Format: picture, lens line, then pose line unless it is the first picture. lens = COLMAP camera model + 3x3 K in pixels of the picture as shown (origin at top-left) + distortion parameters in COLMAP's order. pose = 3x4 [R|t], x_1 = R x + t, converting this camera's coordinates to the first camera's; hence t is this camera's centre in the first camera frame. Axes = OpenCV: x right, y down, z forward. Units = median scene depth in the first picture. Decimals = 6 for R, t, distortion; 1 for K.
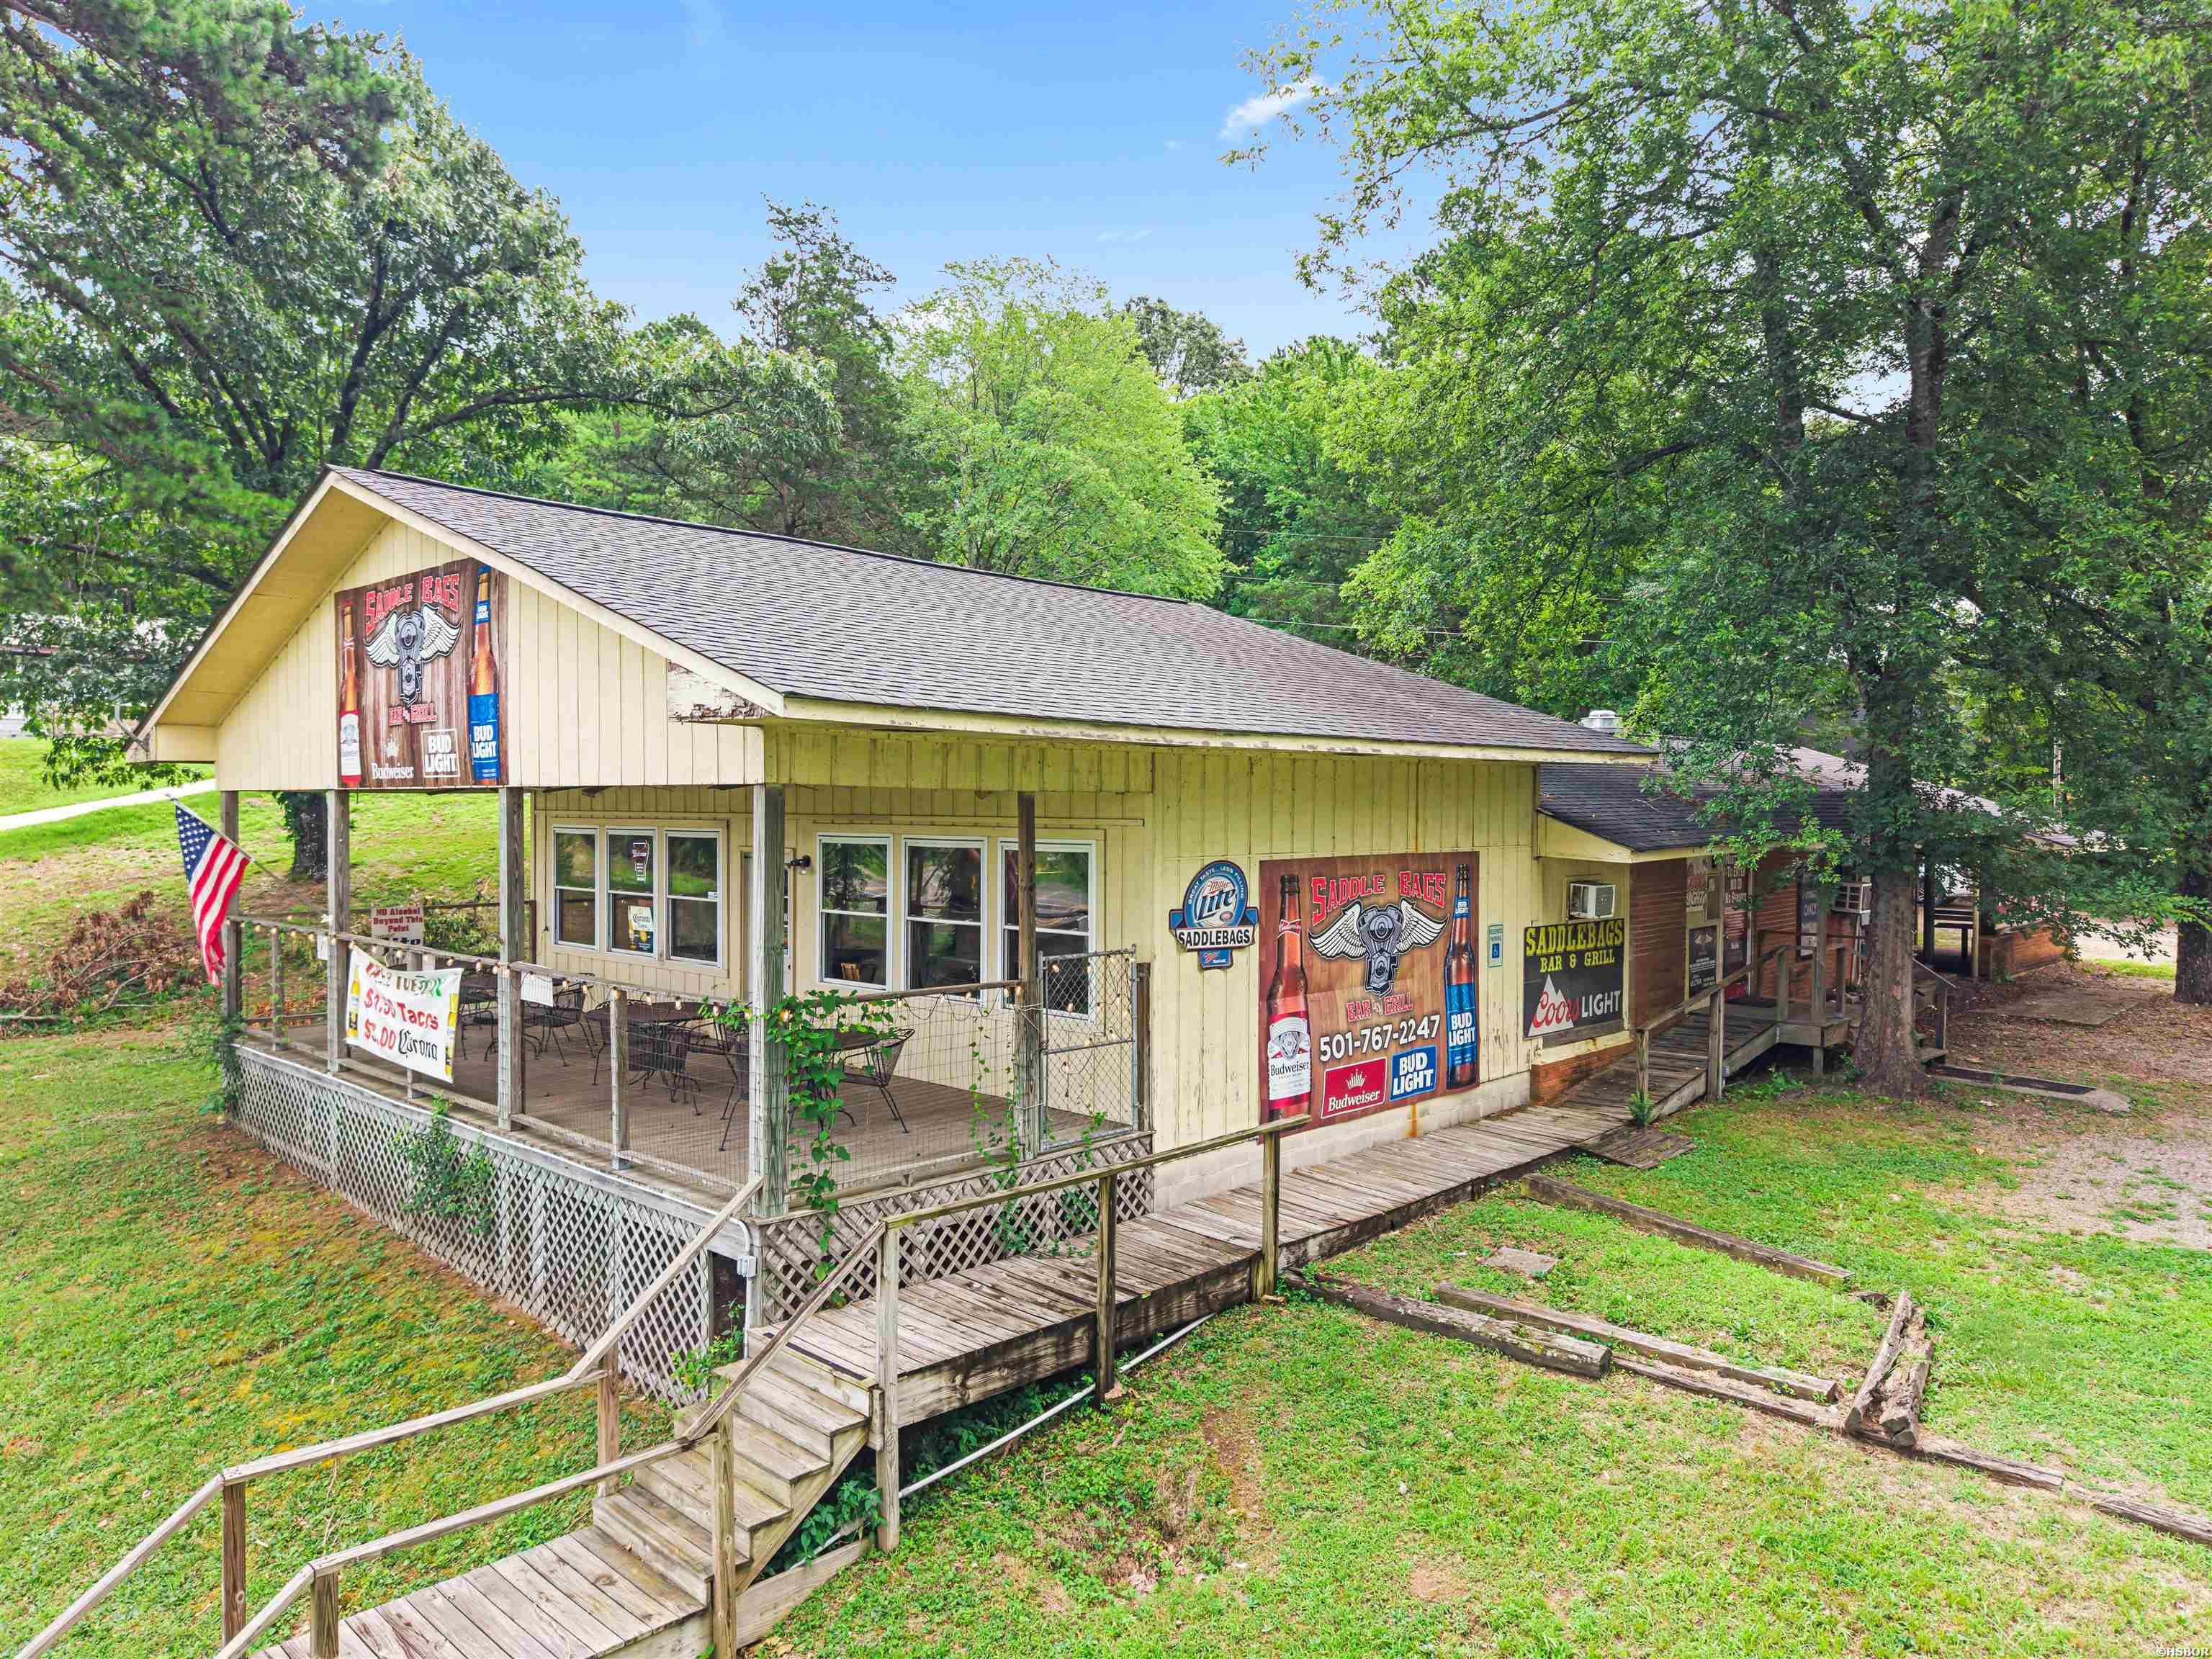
lens RADIAL K [[1468.3, 0, 1086.2], [0, 1468.3, 830.6], [0, 0, 1]] dist [0.141912, -0.270302]
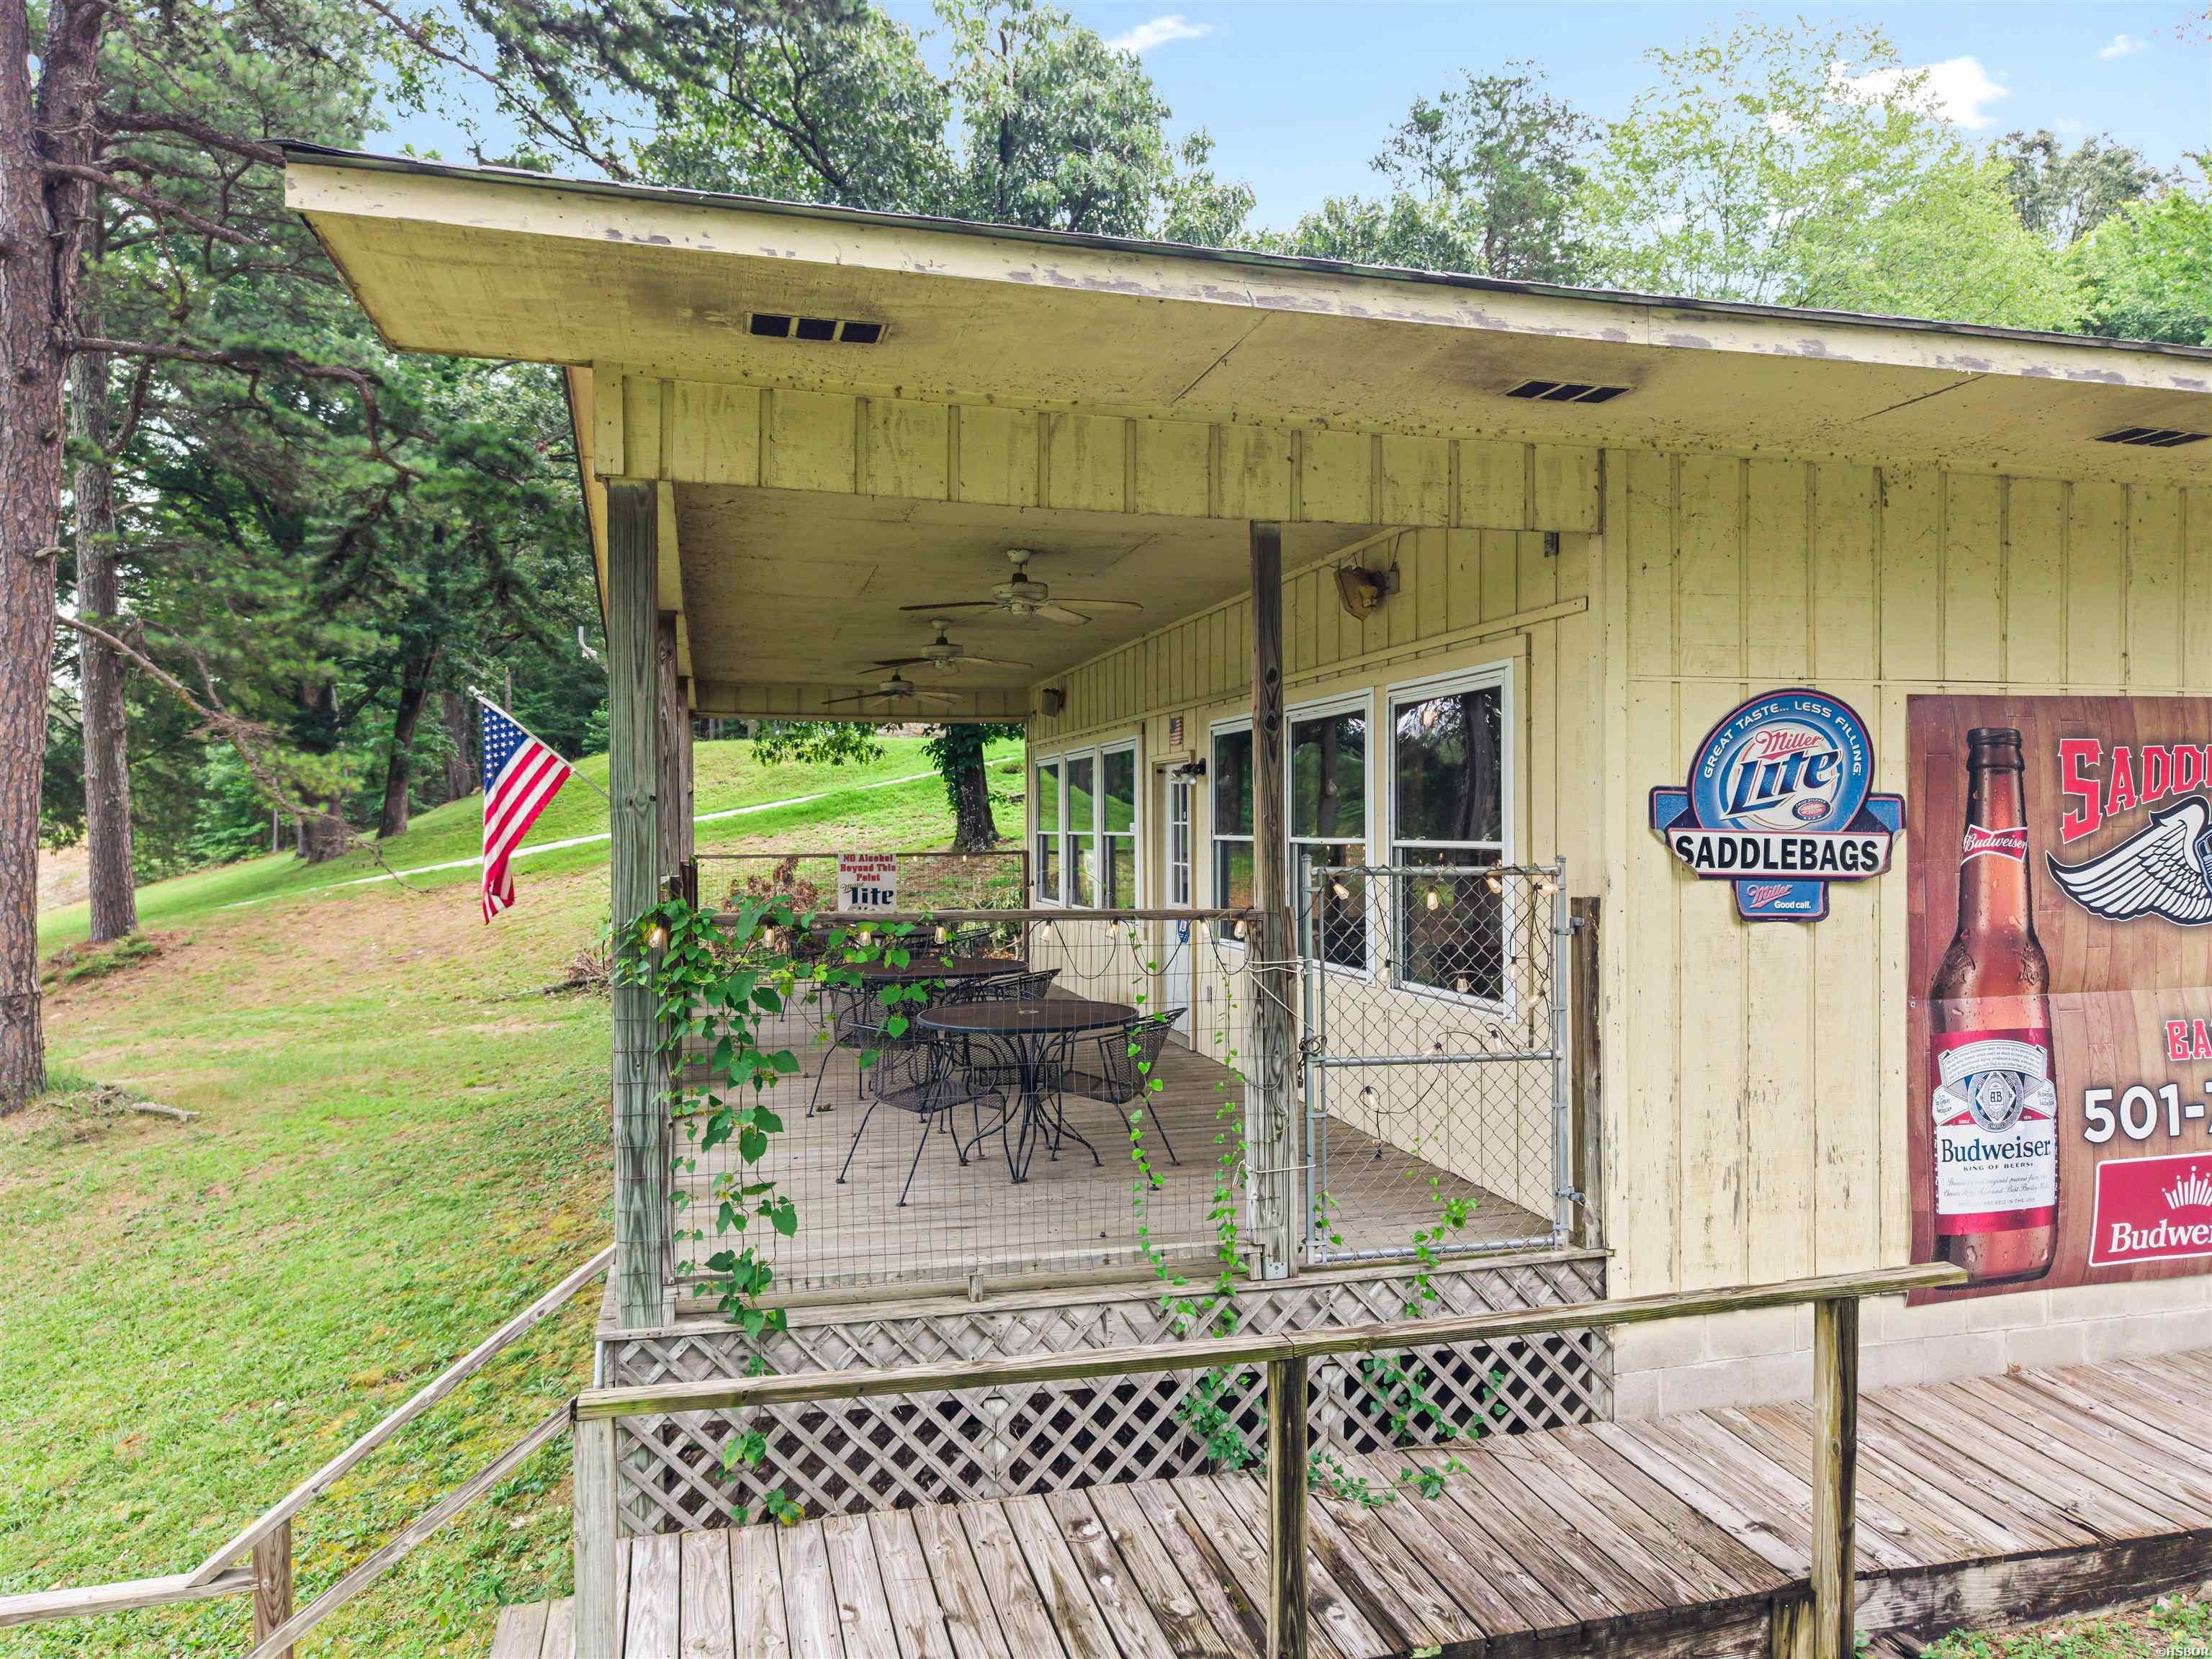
lens RADIAL K [[1489.6, 0, 1106.0], [0, 1489.6, 829.5], [0, 0, 1]] dist [0.029190, -0.031027]
pose [[0.859966, -0.003631, -0.510338, 0.138251], [-0.002110, 0.999941, -0.010670, 0.066818], [0.510346, 0.010253, 0.859908, 0.456276]]
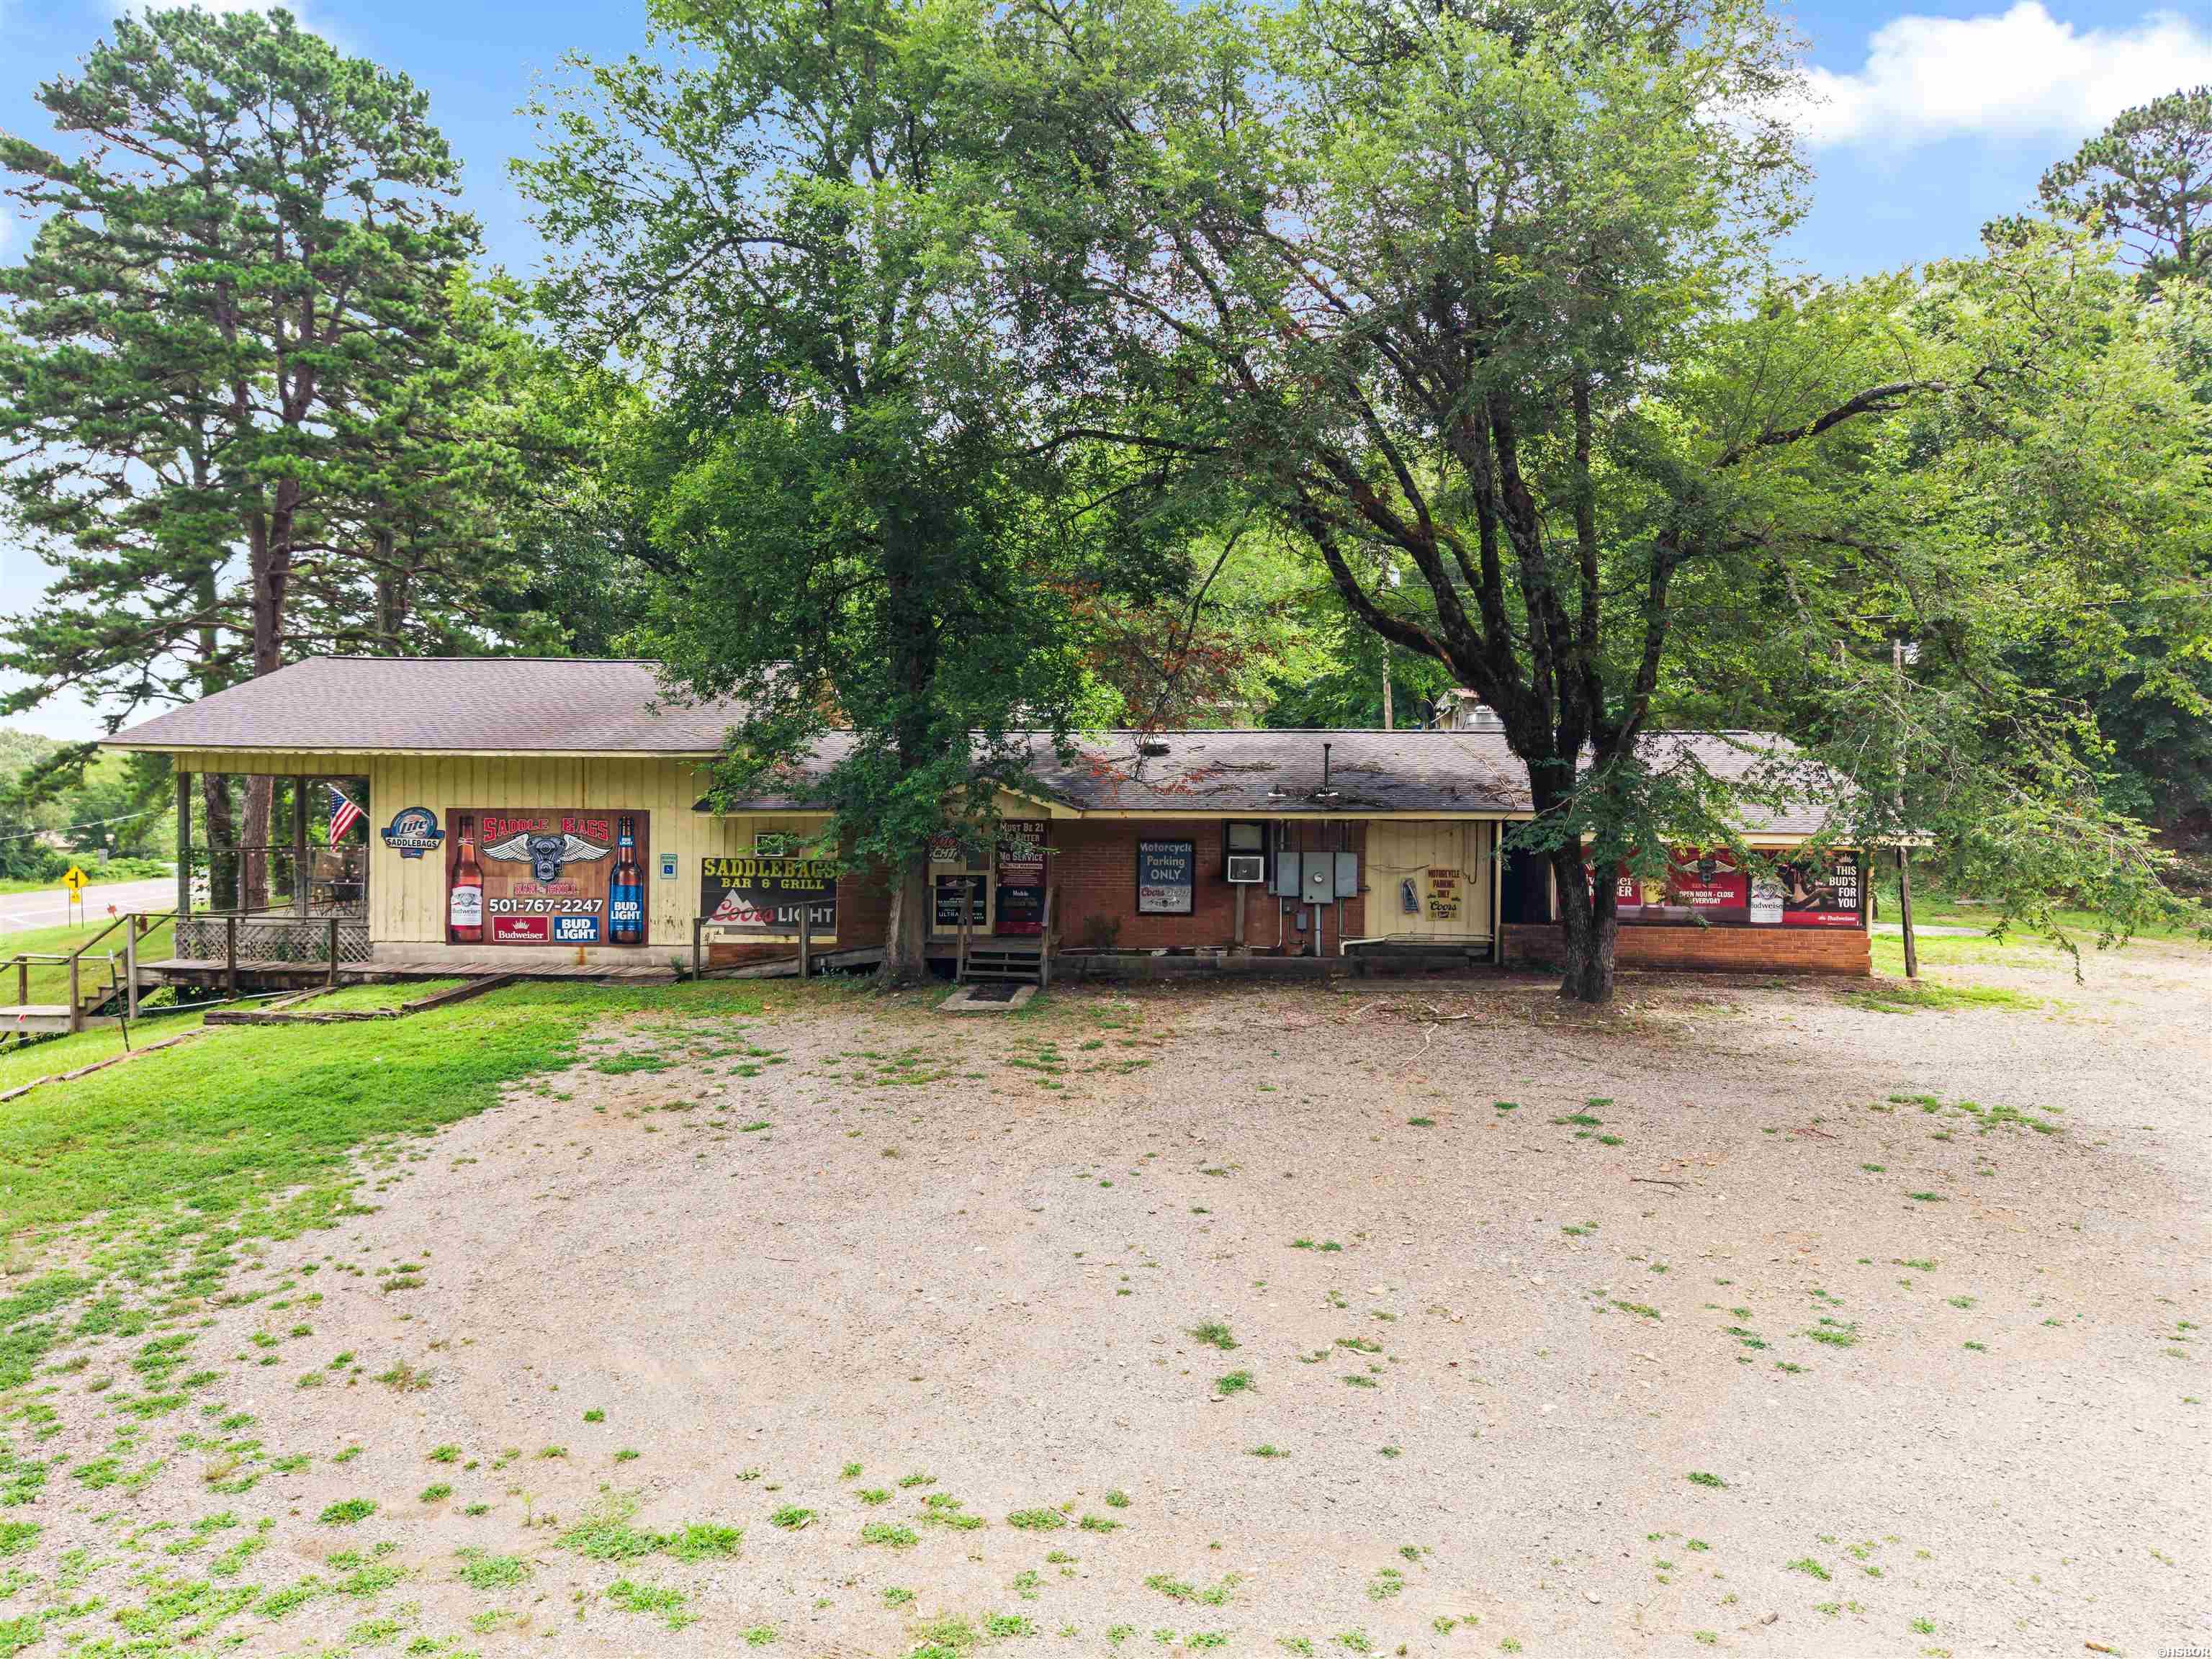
lens RADIAL K [[1489.6, 0, 1106.0], [0, 1489.6, 829.5], [0, 0, 1]] dist [0.029190, -0.031027]
pose [[0.662176, 0.008298, -0.749302, 2.257097], [-0.020909, 0.999754, -0.007406, 0.045567], [0.749056, 0.020571, 0.662187, 0.296277]]
